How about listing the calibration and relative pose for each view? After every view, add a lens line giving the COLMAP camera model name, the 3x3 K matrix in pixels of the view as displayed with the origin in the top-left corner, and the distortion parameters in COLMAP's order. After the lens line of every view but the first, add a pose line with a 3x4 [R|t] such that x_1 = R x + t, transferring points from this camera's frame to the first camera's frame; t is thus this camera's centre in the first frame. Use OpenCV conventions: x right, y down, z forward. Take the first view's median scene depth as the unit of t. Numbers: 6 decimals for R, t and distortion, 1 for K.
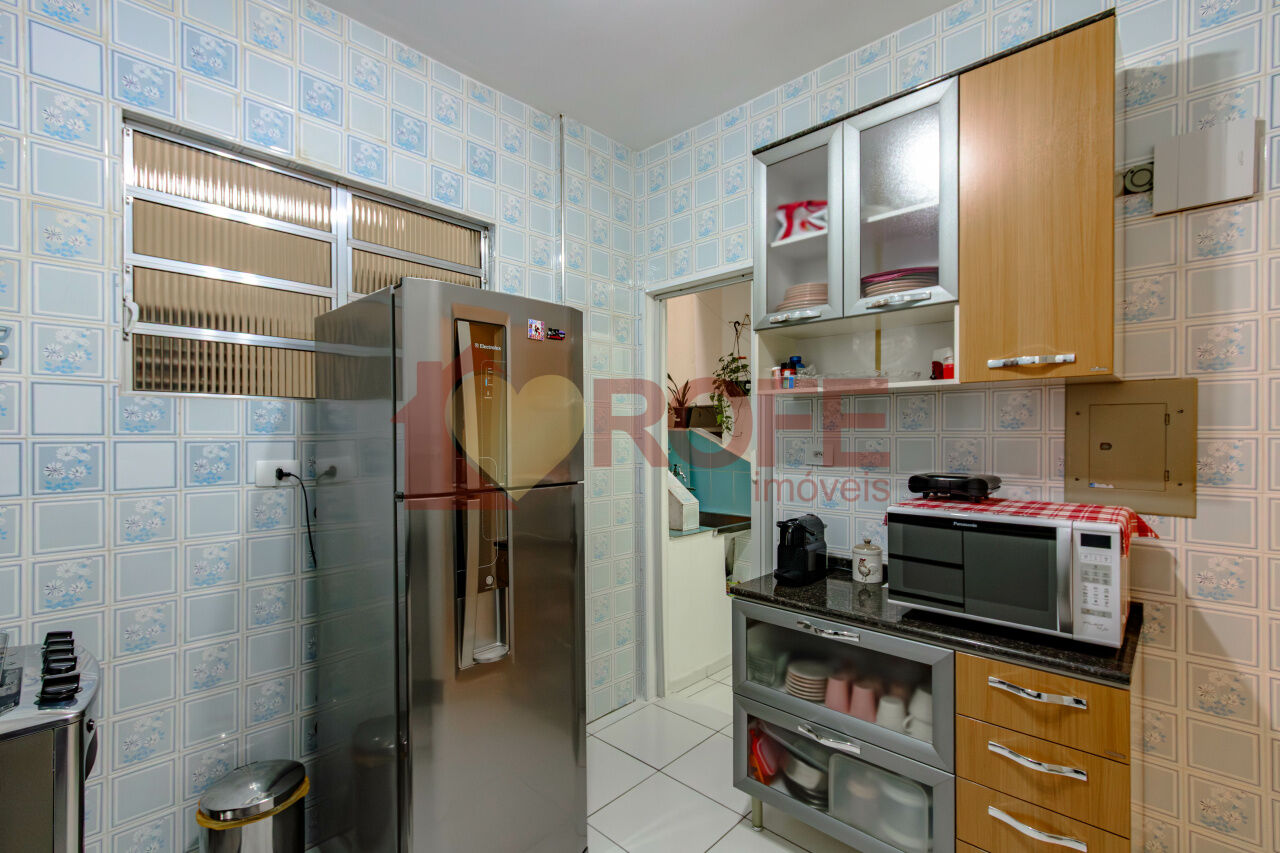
lens RADIAL K [[597.5, 0, 636.8], [0, 597.5, 433.0], [0, 0, 1]] dist [0.013845, -0.000674]
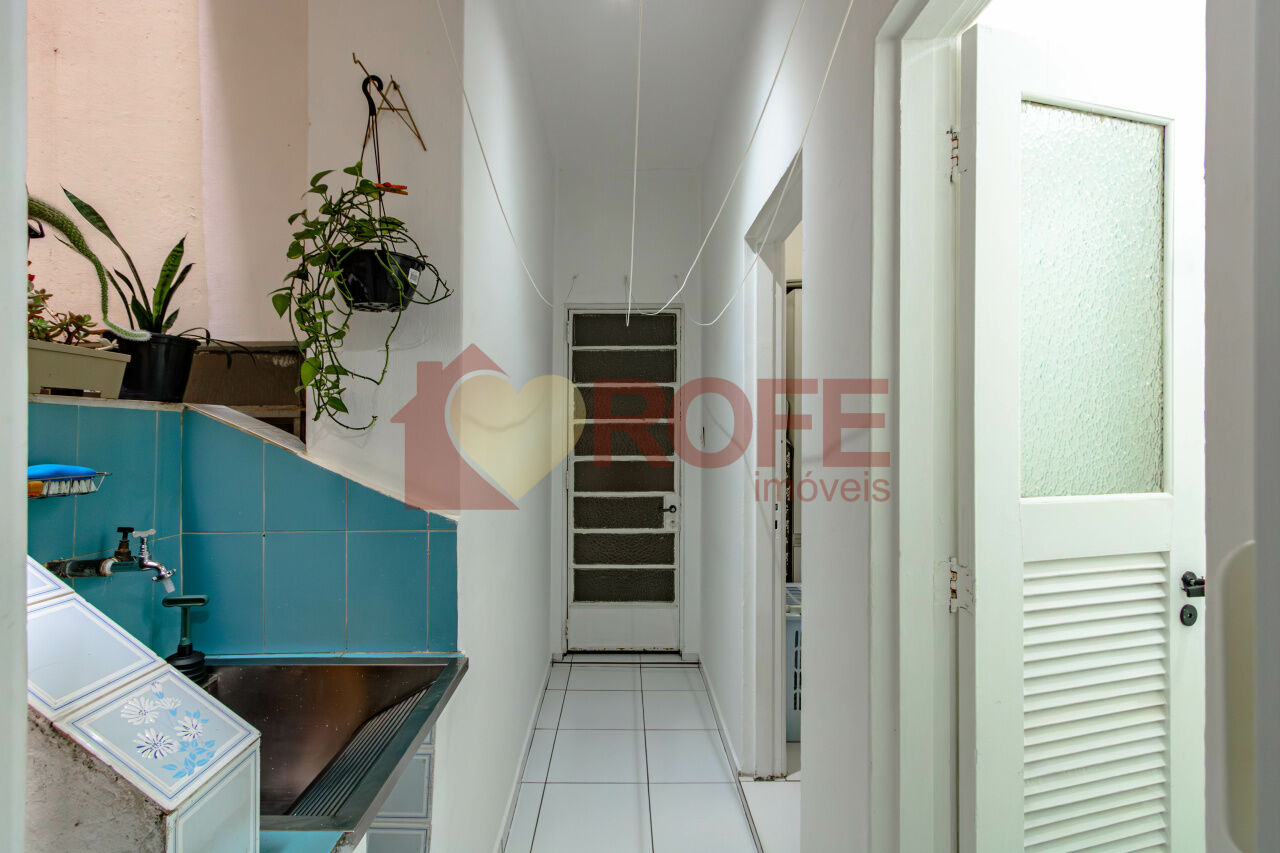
lens RADIAL K [[597.5, 0, 636.9], [0, 597.5, 423.5], [0, 0, 1]] dist [0.013845, -0.000674]
pose [[0.745149, 0.005237, 0.666878, 0.056144], [-0.008711, 0.999960, 0.001880, -0.001167], [-0.666842, -0.007210, 0.745165, 0.633636]]
